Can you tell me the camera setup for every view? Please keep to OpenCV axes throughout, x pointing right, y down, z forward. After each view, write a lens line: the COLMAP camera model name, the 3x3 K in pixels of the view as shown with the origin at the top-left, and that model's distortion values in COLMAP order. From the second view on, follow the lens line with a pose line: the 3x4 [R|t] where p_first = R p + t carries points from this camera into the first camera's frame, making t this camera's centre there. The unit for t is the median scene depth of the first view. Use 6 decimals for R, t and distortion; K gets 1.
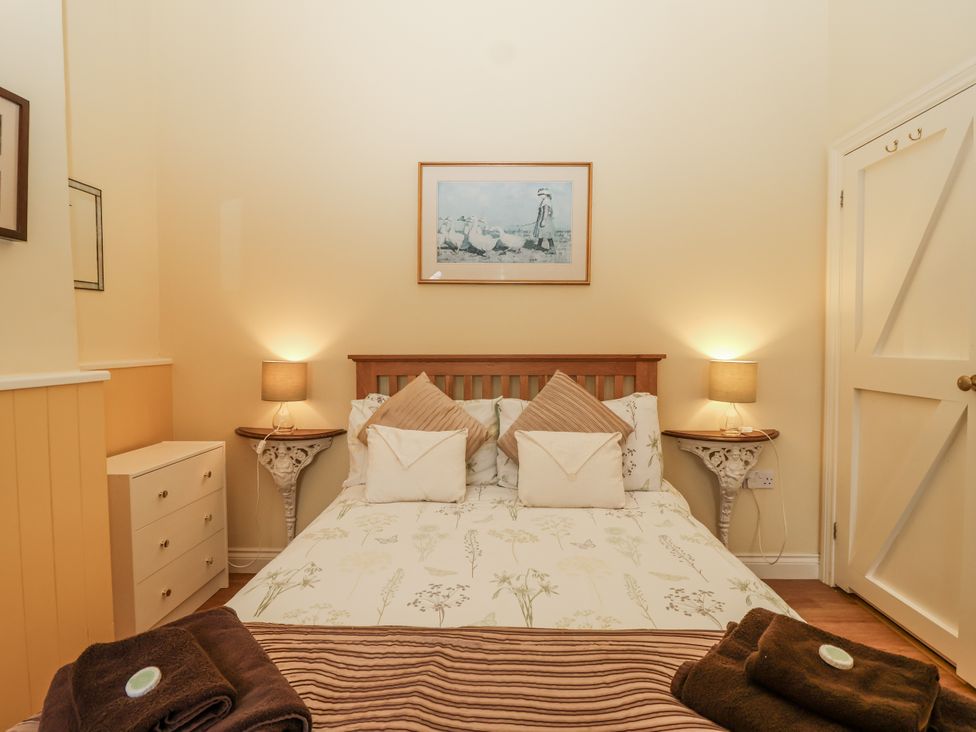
lens RADIAL K [[510.7, 0, 483.4], [0, 510.7, 362.4], [0, 0, 1]] dist [-0.003677, -0.009243]
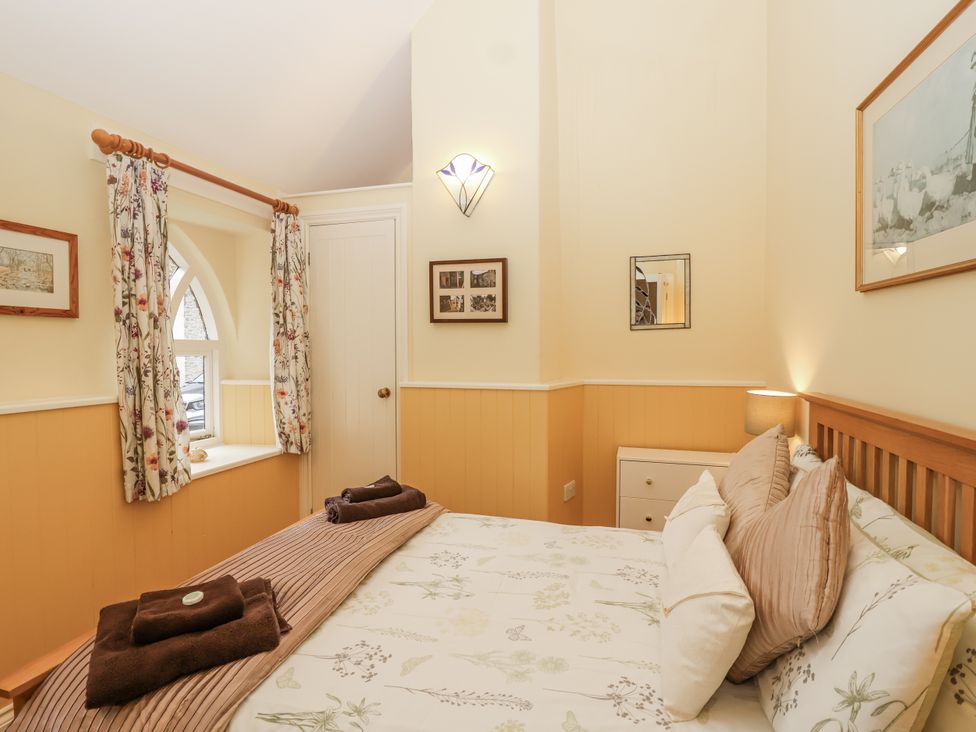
lens RADIAL K [[526.3, 0, 487.4], [0, 526.3, 364.3], [0, 0, 1]] dist [-0.003002, -0.006363]
pose [[-0.229770, 0.034669, -0.972627, 0.671877], [-0.036328, 0.998363, 0.044169, -0.079064], [0.972567, 0.045482, -0.228134, 0.731859]]
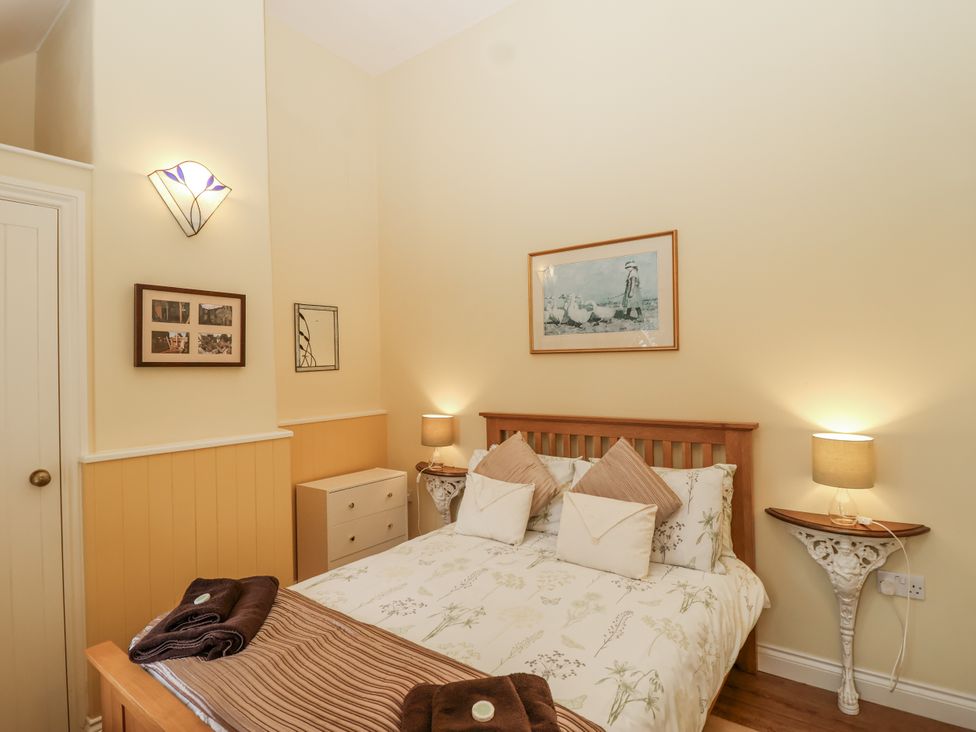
lens RADIAL K [[509.9, 0, 483.1], [0, 509.9, 362.3], [0, 0, 1]] dist [-0.005114, -0.009015]
pose [[0.818445, -0.022673, -0.574138, 0.487789], [-0.001948, 0.999106, -0.042231, -0.088644], [0.574582, 0.035682, 0.817669, -0.036648]]
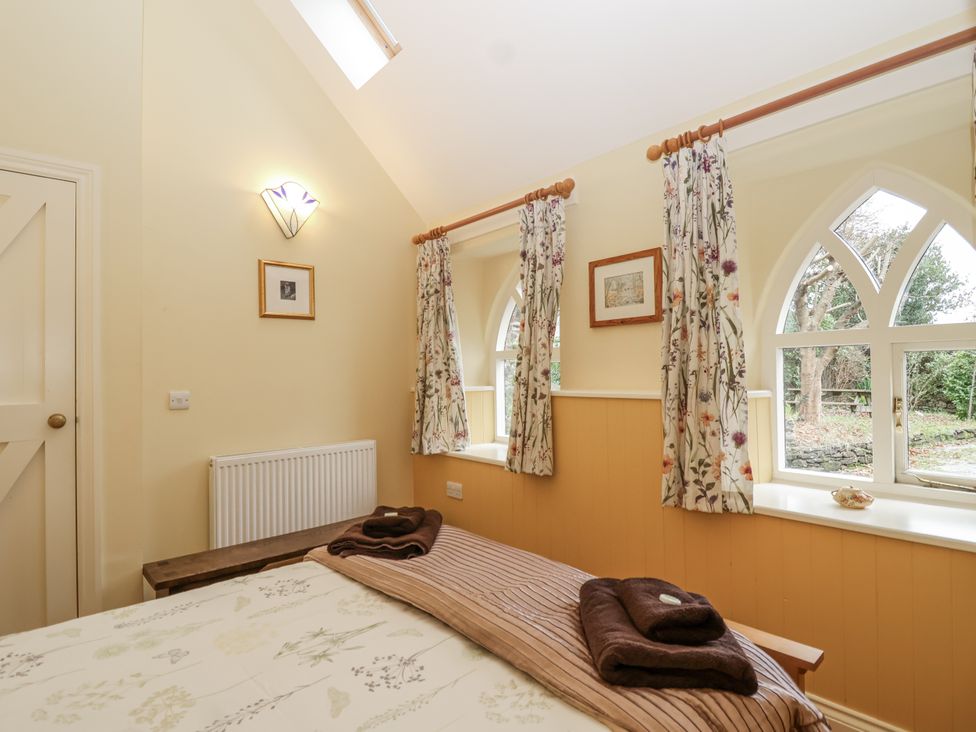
lens RADIAL K [[510.7, 0, 486.7], [0, 510.7, 362.8], [0, 0, 1]] dist [-0.003677, -0.009243]
pose [[-0.695567, 0.029515, 0.717855, -0.440989], [0.049247, 0.998764, 0.006654, -0.038912], [-0.716772, 0.039981, -0.696161, 0.761053]]
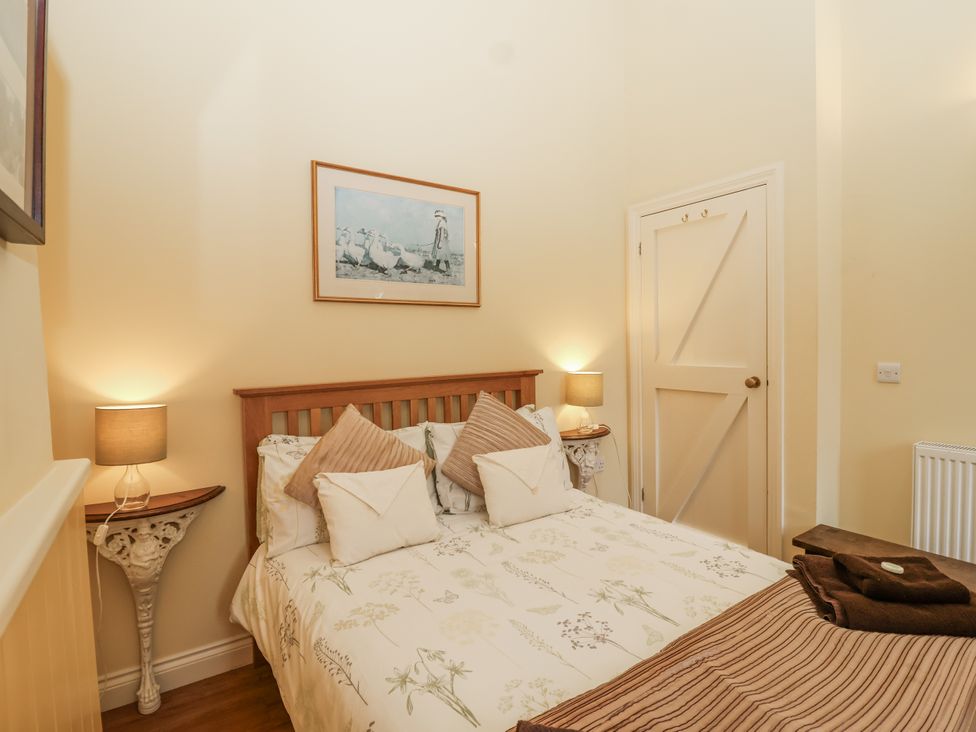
lens RADIAL K [[510.7, 0, 484.7], [0, 510.7, 361.5], [0, 0, 1]] dist [-0.003677, -0.009243]
pose [[0.809566, -0.039738, 0.585682, -0.425138], [0.043699, 0.999018, 0.007379, -0.048612], [-0.585400, 0.019620, 0.810507, 0.144508]]
